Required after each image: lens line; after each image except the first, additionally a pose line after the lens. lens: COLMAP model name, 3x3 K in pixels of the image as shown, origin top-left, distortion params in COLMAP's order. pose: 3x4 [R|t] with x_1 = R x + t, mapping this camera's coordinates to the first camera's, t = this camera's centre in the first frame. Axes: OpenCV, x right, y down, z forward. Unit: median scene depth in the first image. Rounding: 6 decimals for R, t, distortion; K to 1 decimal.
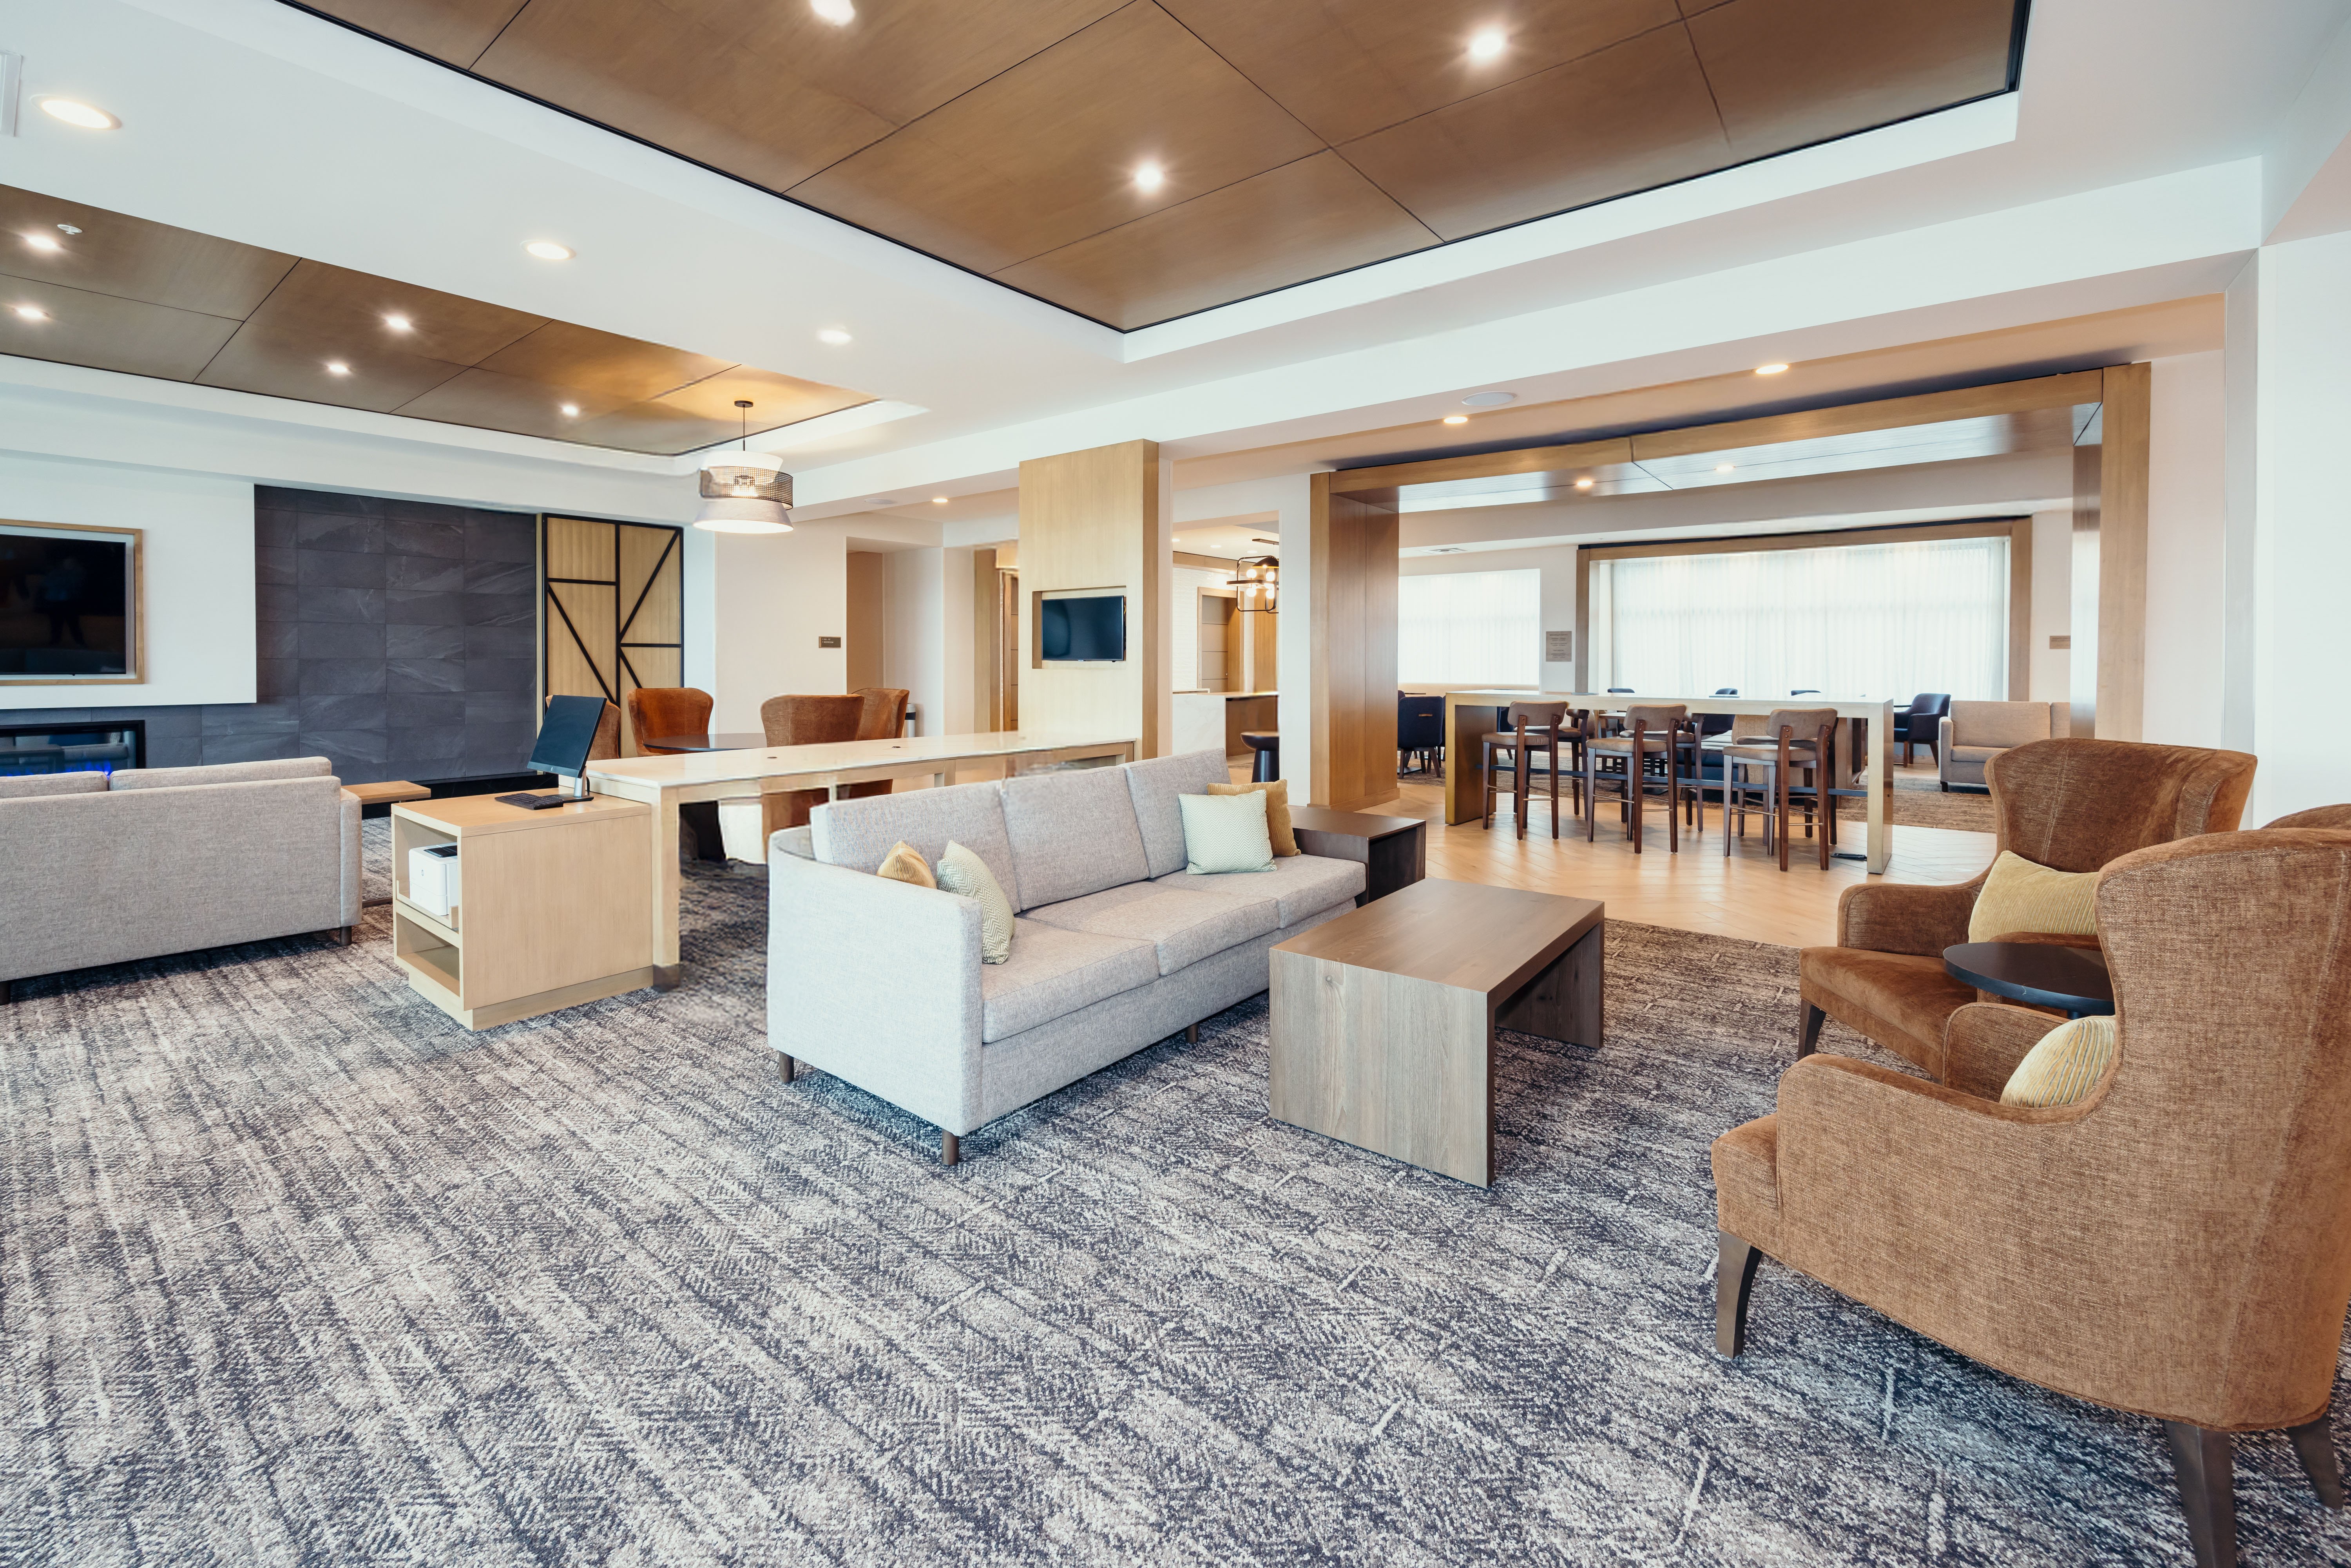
lens RADIAL K [[1003.0, 0, 1165.7], [0, 1003.0, 674.2], [0, 0, 1]] dist [-0.003933, -0.000207]
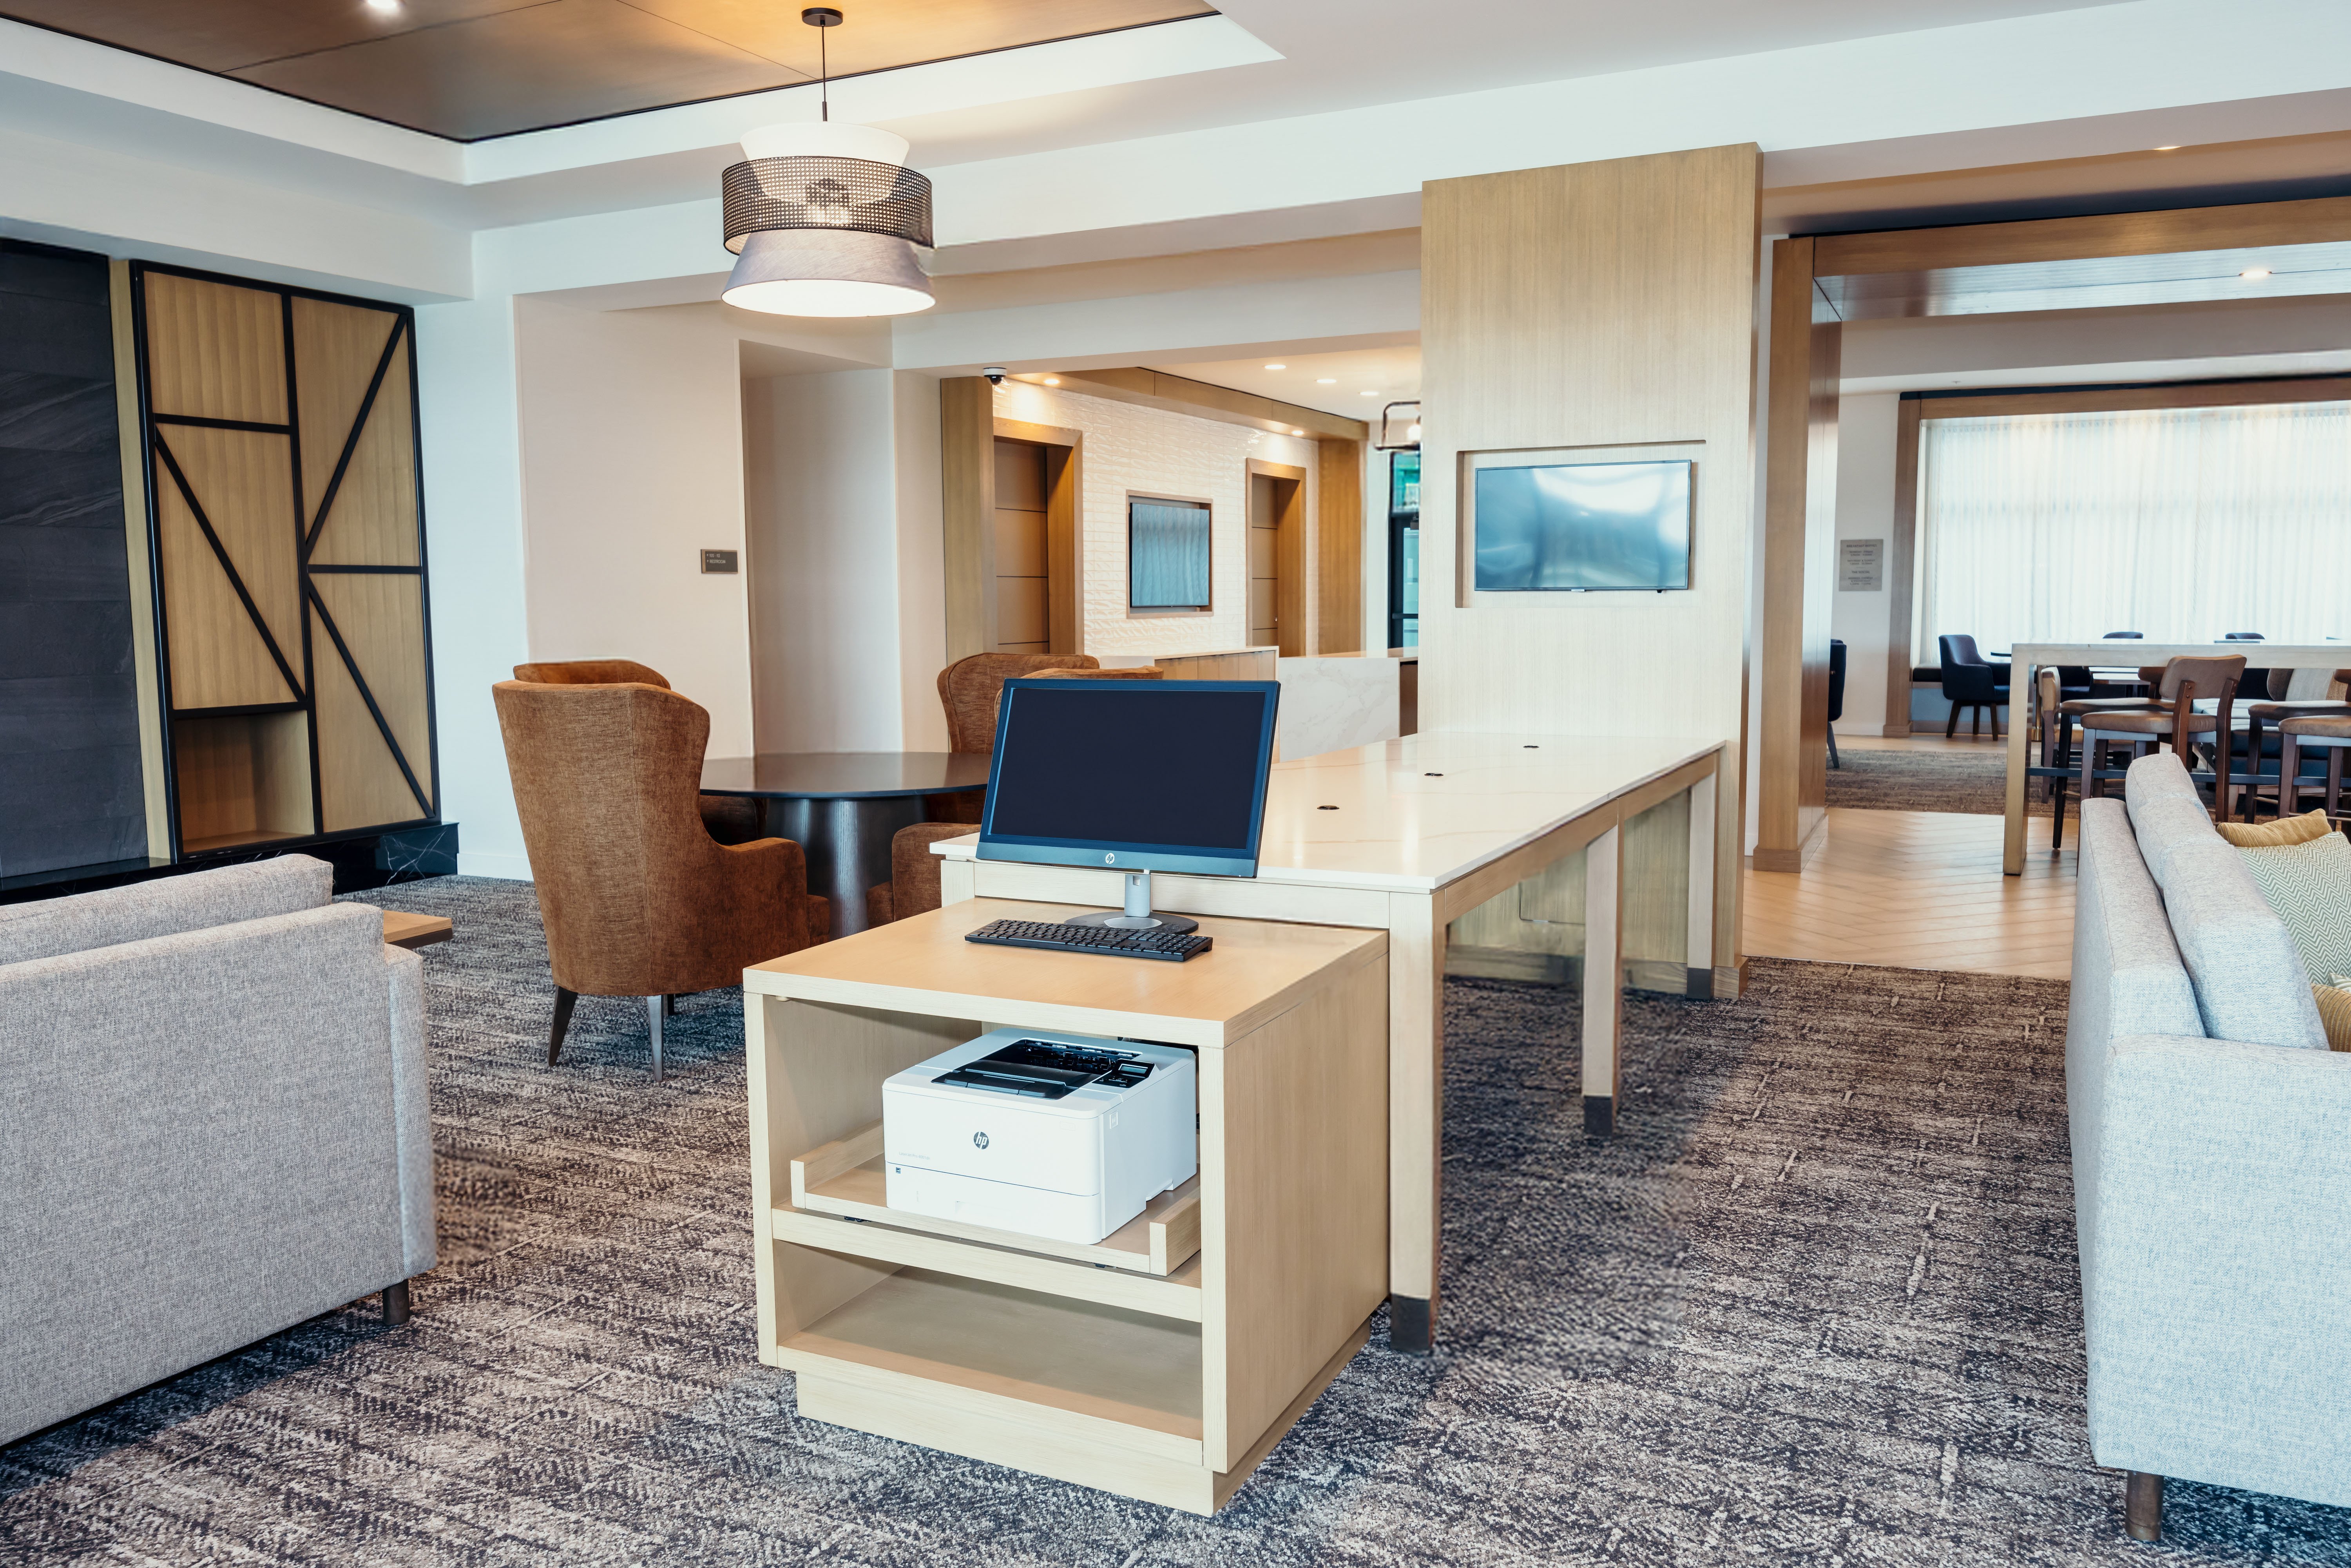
lens RADIAL K [[1720.1, 0, 1175.5], [0, 1720.1, 784.0], [0, 0, 1]] dist [-0.010312, -0.001935]
pose [[0.967784, -0.036641, 0.249101, -0.373617], [0.013316, 0.995418, 0.094687, -0.000803], [-0.251429, -0.088320, 0.963838, 0.157151]]
